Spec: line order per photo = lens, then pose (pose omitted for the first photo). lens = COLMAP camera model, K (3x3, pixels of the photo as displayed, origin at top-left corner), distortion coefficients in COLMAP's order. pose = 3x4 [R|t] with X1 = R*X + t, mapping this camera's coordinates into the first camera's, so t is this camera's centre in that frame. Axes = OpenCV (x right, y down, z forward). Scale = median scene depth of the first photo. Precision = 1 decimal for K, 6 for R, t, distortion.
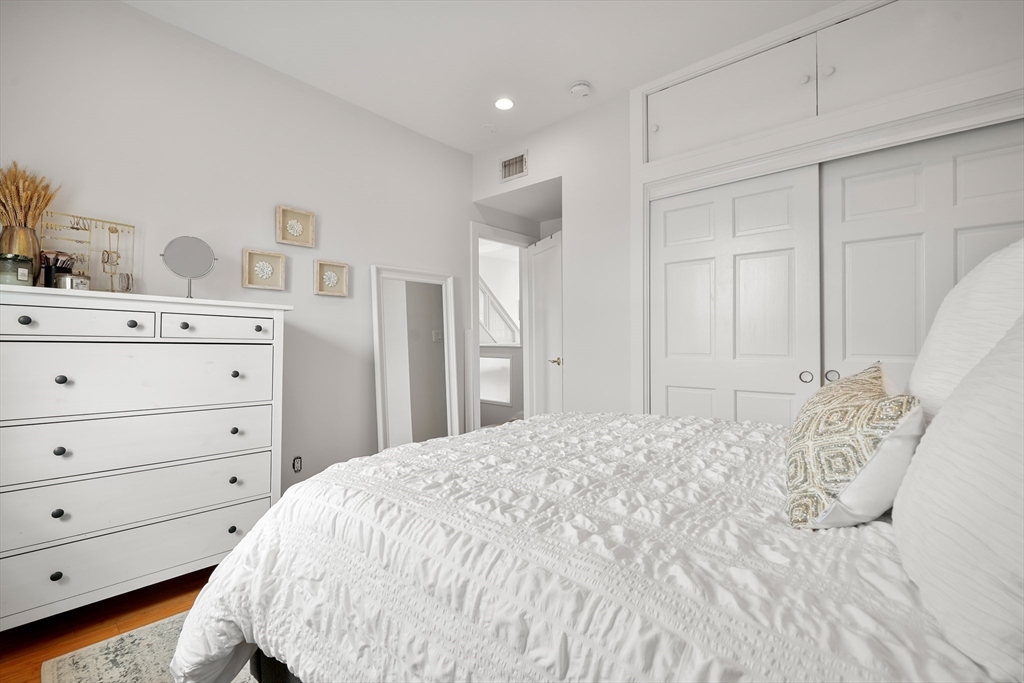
lens RADIAL K [[441.9, 0, 493.3], [0, 441.9, 339.2], [0, 0, 1]] dist [-0.000461, -0.000225]
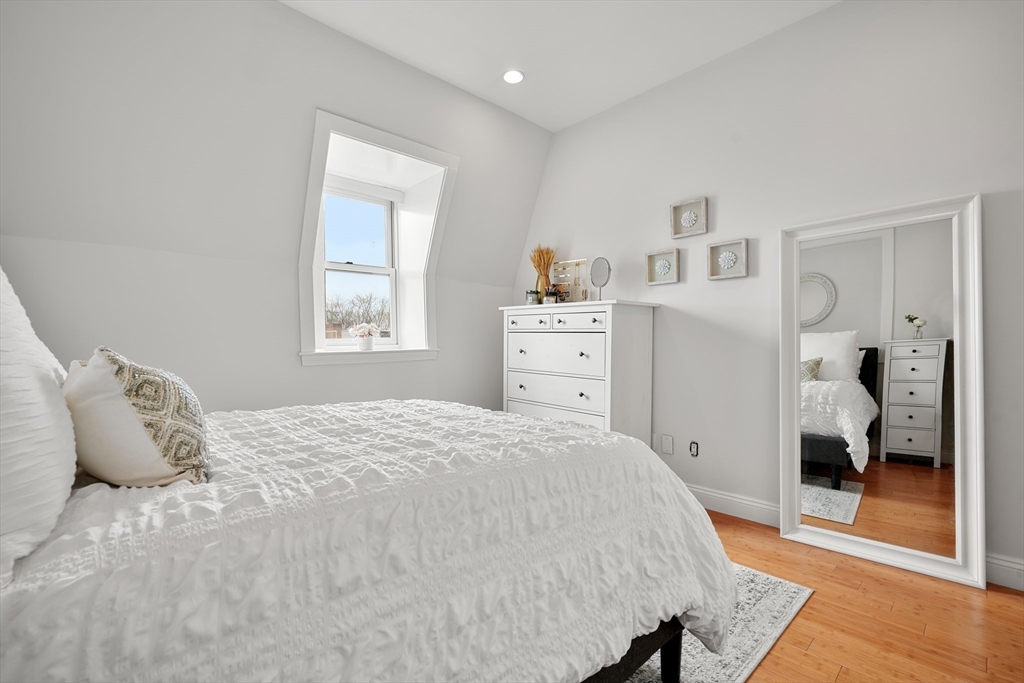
lens RADIAL K [[432.9, 0, 508.7], [0, 432.9, 334.7], [0, 0, 1]] dist [0.011509, 0.000062]
pose [[-0.063742, -0.000345, -0.997966, 0.741588], [0.018528, 0.999827, -0.001529, 0.014834], [0.997794, -0.018588, -0.063725, 0.801892]]
